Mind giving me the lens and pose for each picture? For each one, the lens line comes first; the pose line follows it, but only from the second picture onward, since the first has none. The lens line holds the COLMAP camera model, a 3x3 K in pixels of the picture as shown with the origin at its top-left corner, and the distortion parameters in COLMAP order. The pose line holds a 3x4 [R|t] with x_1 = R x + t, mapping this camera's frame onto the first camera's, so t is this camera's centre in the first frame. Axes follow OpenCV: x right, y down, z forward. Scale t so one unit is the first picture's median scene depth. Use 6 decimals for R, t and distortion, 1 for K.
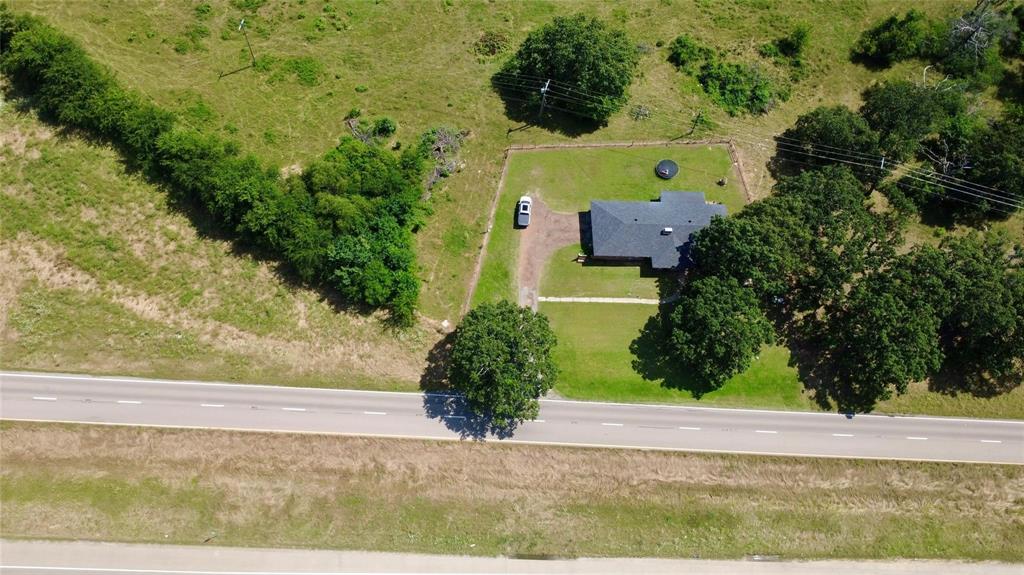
lens RADIAL K [[751.2, 0, 513.8], [0, 751.2, 288.1], [0, 0, 1]] dist [0.005303, -0.003420]
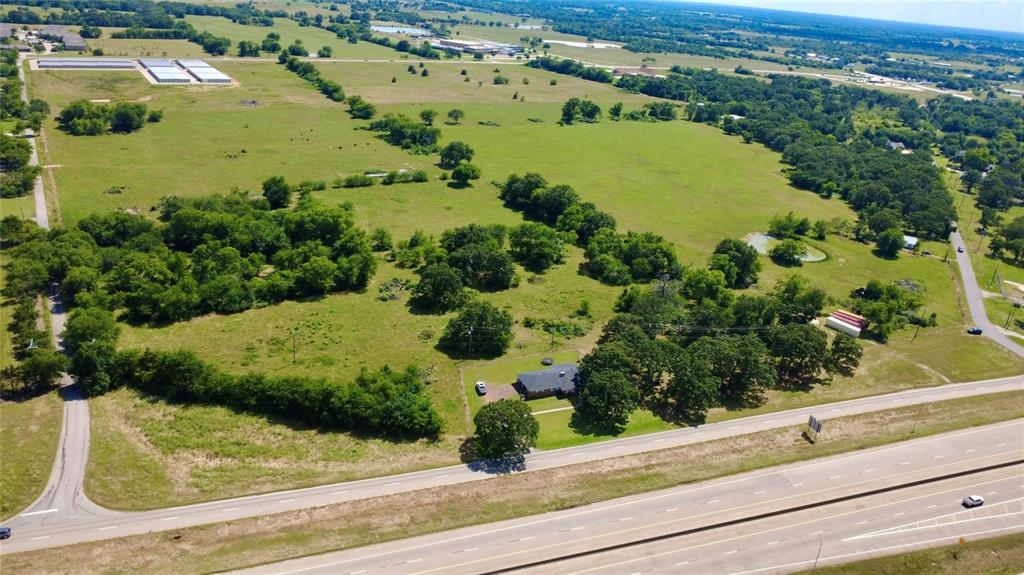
lens RADIAL K [[751.2, 0, 509.4], [0, 751.2, 286.6], [0, 0, 1]] dist [0.005303, -0.003420]
pose [[0.931341, -0.149613, 0.331993, -0.493009], [0.330140, 0.731622, -0.596437, 0.825604], [-0.153659, 0.665091, 0.730782, -0.438816]]
